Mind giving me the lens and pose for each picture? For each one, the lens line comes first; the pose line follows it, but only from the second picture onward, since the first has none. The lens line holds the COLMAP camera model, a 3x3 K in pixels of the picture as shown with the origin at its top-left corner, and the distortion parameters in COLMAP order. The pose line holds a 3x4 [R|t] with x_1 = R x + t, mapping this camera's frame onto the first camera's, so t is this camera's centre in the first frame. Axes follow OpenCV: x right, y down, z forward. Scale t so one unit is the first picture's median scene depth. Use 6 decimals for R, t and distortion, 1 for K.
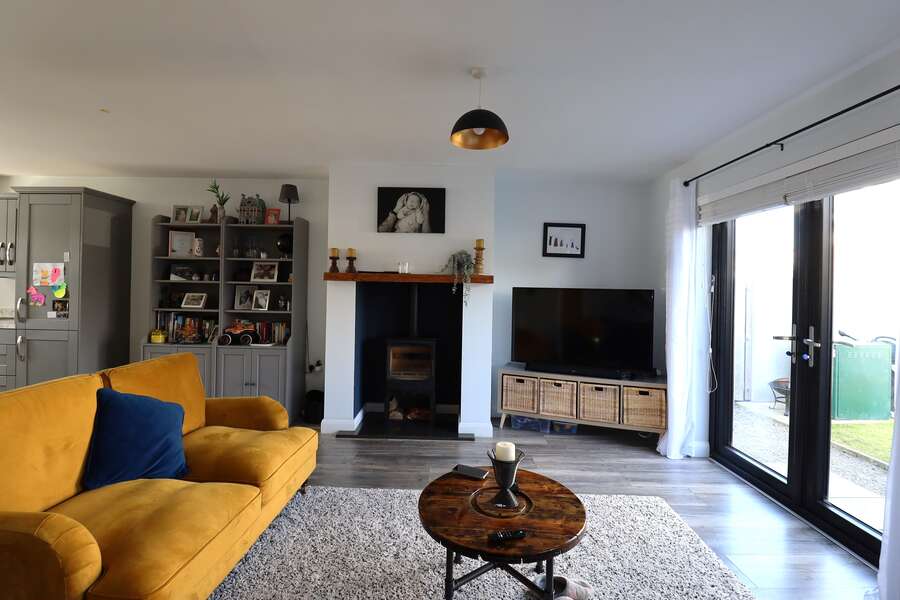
lens RADIAL K [[417.2, 0, 451.2], [0, 417.2, 286.2], [0, 0, 1]] dist [0.001317, -0.013914]
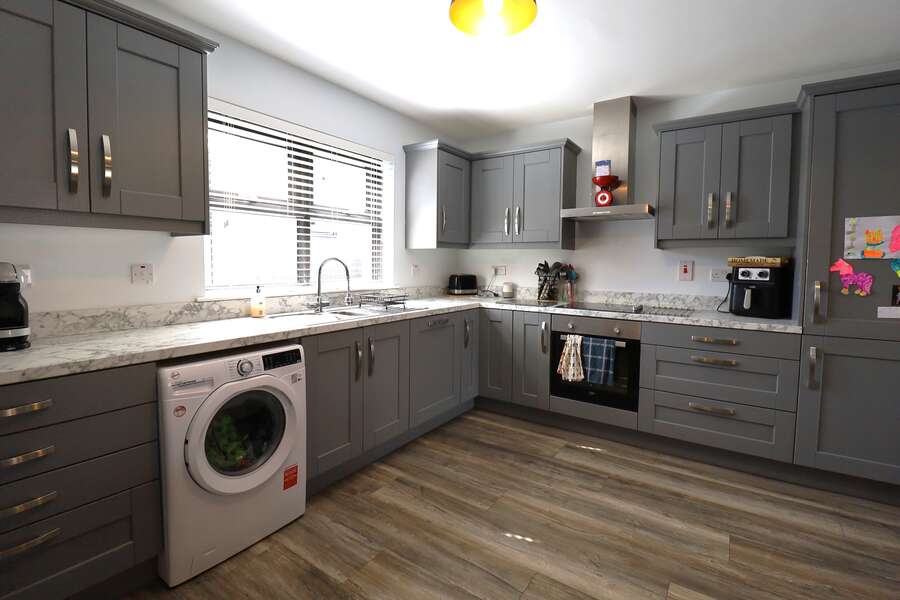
lens RADIAL K [[417.2, 0, 451.2], [0, 417.2, 286.2], [0, 0, 1]] dist [0.001317, -0.013914]
pose [[0.829162, 0.019734, -0.558660, -1.085764], [0.010648, 0.998638, 0.051080, 0.001201], [0.558907, -0.048303, 0.827822, 0.224229]]
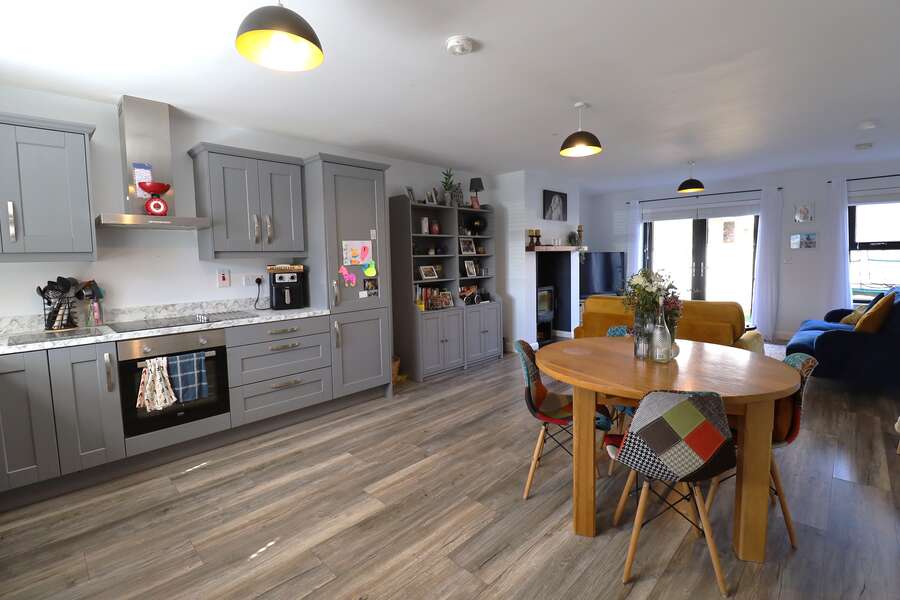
lens RADIAL K [[417.2, 0, 451.2], [0, 417.2, 286.2], [0, 0, 1]] dist [0.001317, -0.013914]
pose [[0.690171, -0.085984, 0.718520, -1.450134], [0.030897, 0.995512, 0.089454, -0.029773], [-0.722987, -0.039539, 0.689729, 0.166474]]
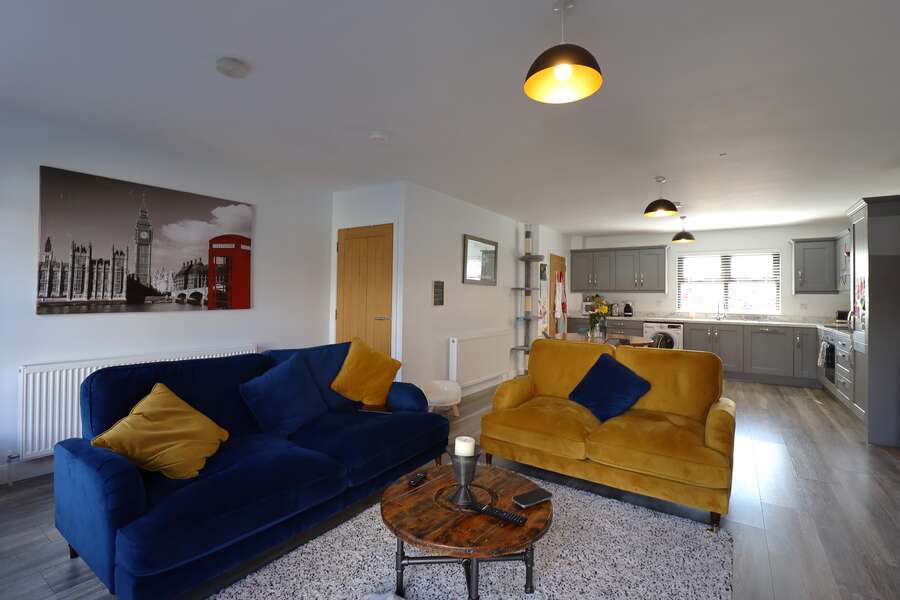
lens RADIAL K [[415.5, 0, 451.5], [0, 415.5, 289.4], [0, 0, 1]] dist [0.002655, -0.014544]
pose [[-0.545404, -0.040594, -0.837190, 0.427153], [-0.019577, 0.999171, -0.035694, 0.029242], [0.837945, -0.003078, -0.545746, 0.664984]]
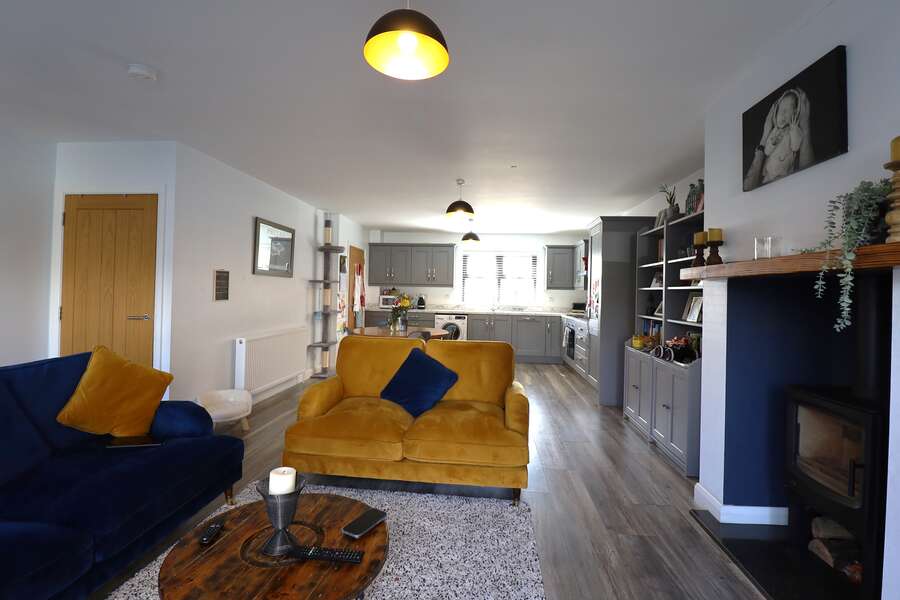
lens RADIAL K [[415.5, 0, 451.5], [0, 415.5, 289.4], [0, 0, 1]] dist [0.002655, -0.014544]
pose [[-0.079332, -0.027831, -0.996460, 0.390963], [-0.017697, 0.999492, -0.026507, 0.024973], [0.996691, 0.015531, -0.079784, 0.609285]]
